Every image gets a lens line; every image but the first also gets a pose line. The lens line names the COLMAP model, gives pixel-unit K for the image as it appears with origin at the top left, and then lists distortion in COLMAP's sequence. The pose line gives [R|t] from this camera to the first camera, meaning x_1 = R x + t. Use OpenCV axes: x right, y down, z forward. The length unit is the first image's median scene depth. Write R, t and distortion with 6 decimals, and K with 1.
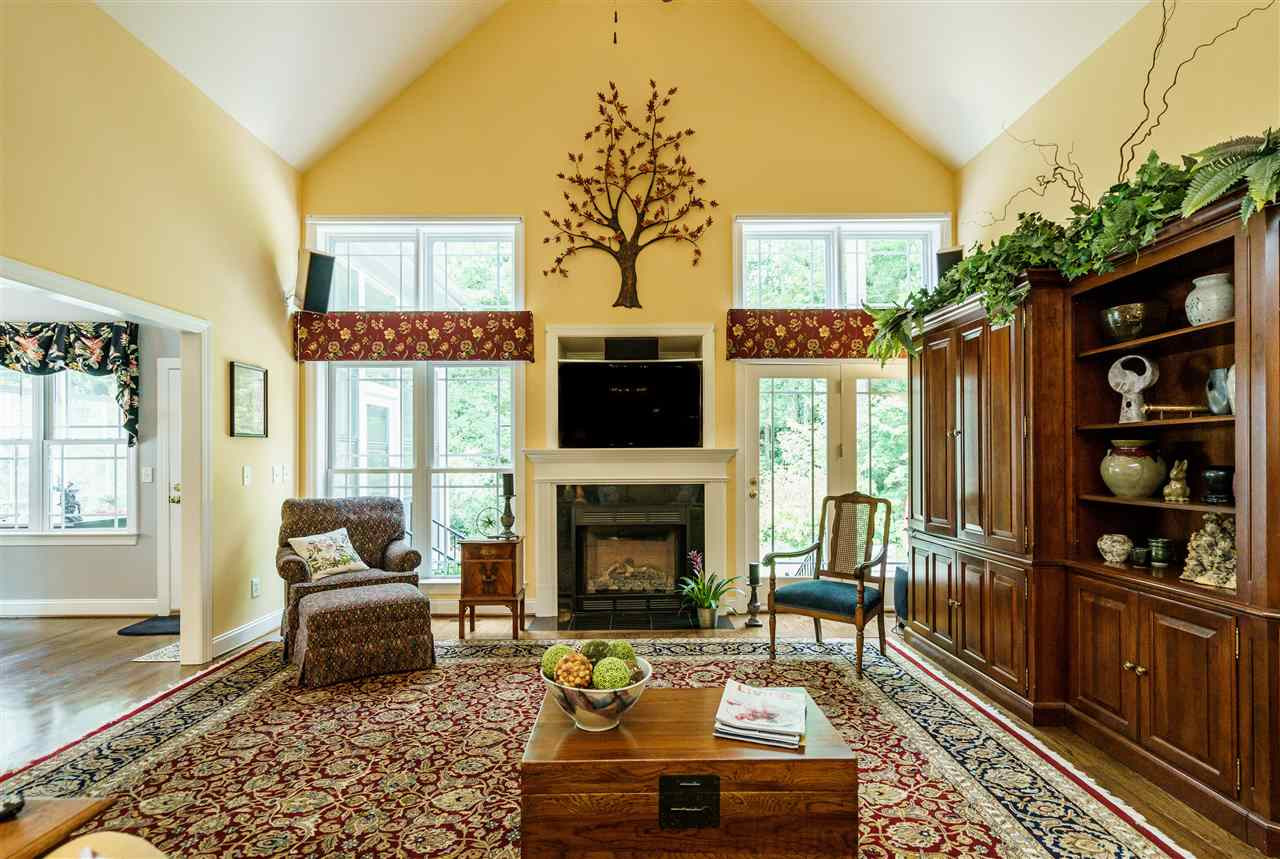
lens RADIAL K [[643.3, 0, 639.6], [0, 643.3, 451.1], [0, 0, 1]] dist [0.003672, 0.000233]
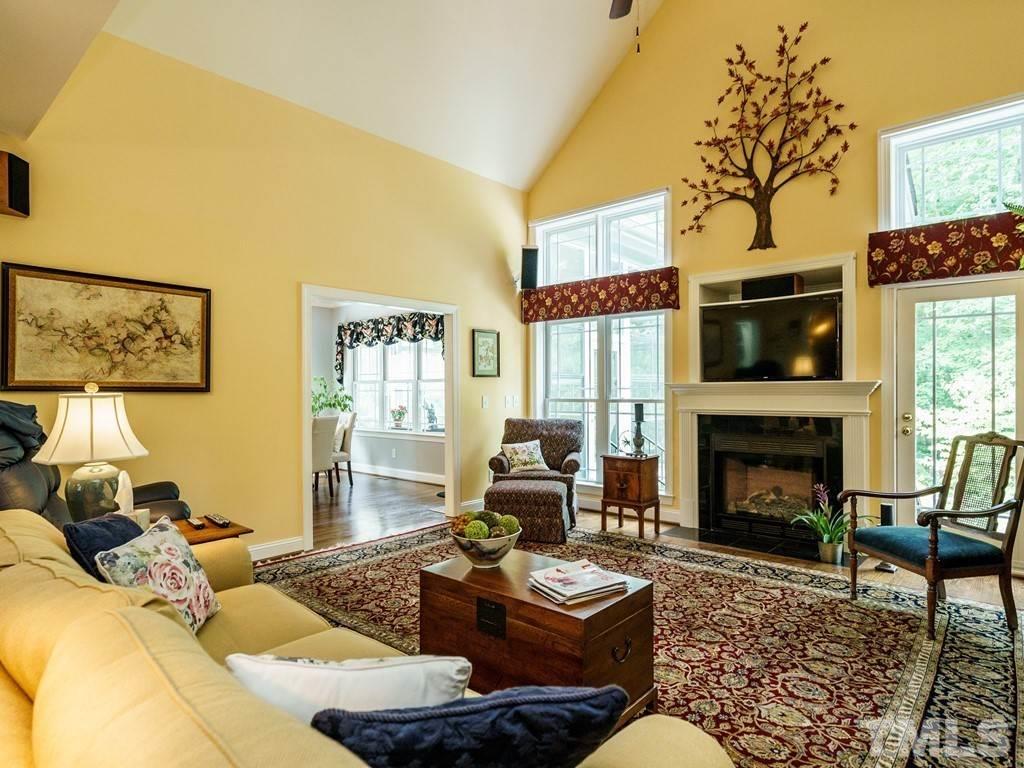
lens RADIAL K [[585.2, 0, 508.5], [0, 585.2, 390.3], [0, 0, 1]] dist [0.002315, 0.002357]
pose [[0.737444, 0.001121, -0.675407, 0.332593], [0.007180, 0.999929, 0.009500, -0.002513], [0.675370, -0.011855, 0.737384, 0.003897]]
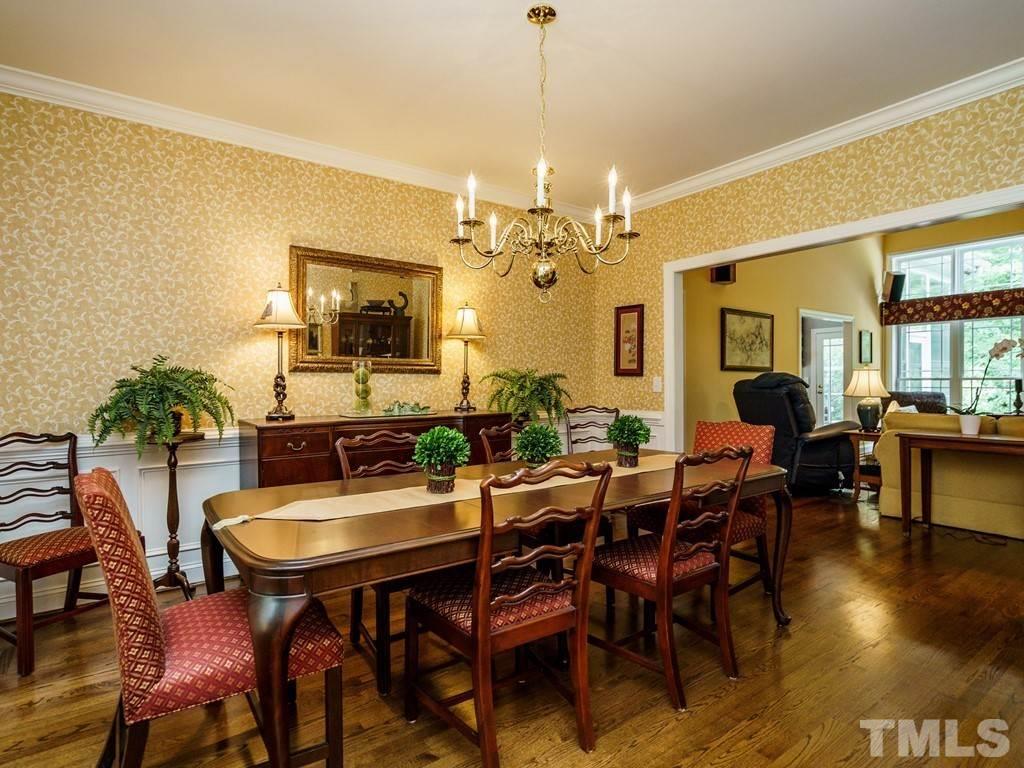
lens RADIAL K [[537.9, 0, 511.1], [0, 537.9, 386.7], [0, 0, 1]] dist [-0.002952, -0.000455]
pose [[0.581744, 0.011590, -0.813290, 0.183074], [0.013202, 0.999632, 0.023689, -0.000106], [0.813265, -0.024518, 0.581377, -0.987957]]
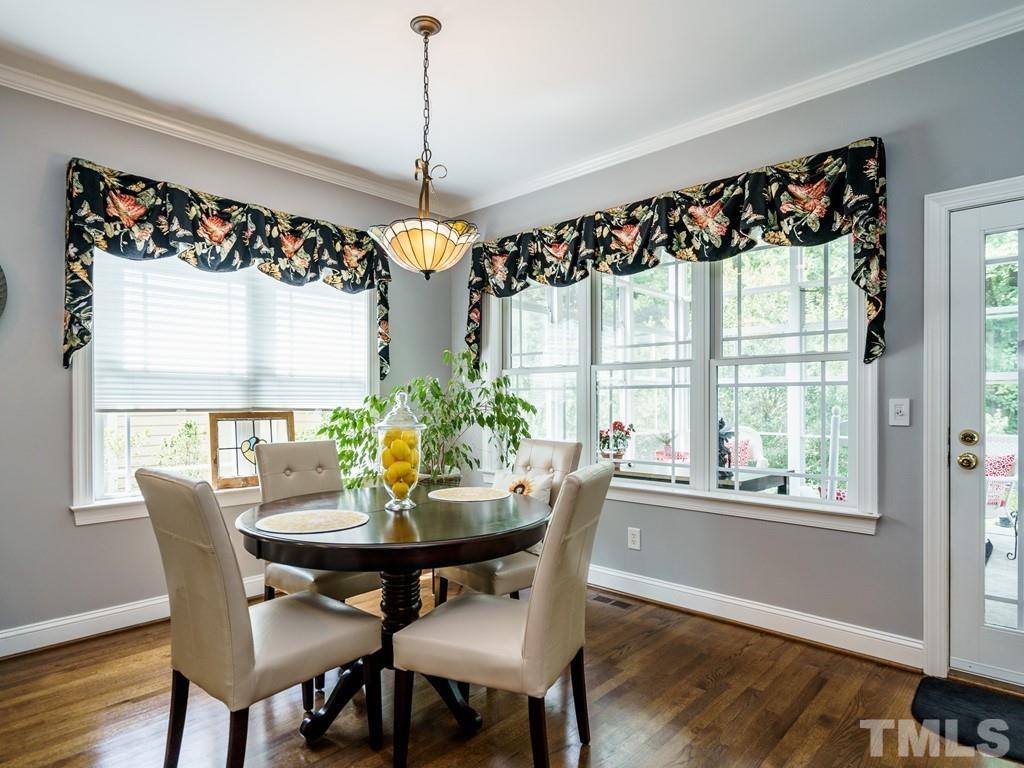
lens RADIAL K [[586.2, 0, 507.1], [0, 586.2, 401.1], [0, 0, 1]] dist [-0.004369, 0.003541]
pose [[0.722840, 0.006841, -0.690981, -0.673782], [0.004520, 0.999883, 0.014628, 0.018906], [0.691000, -0.013697, 0.722725, 0.412255]]
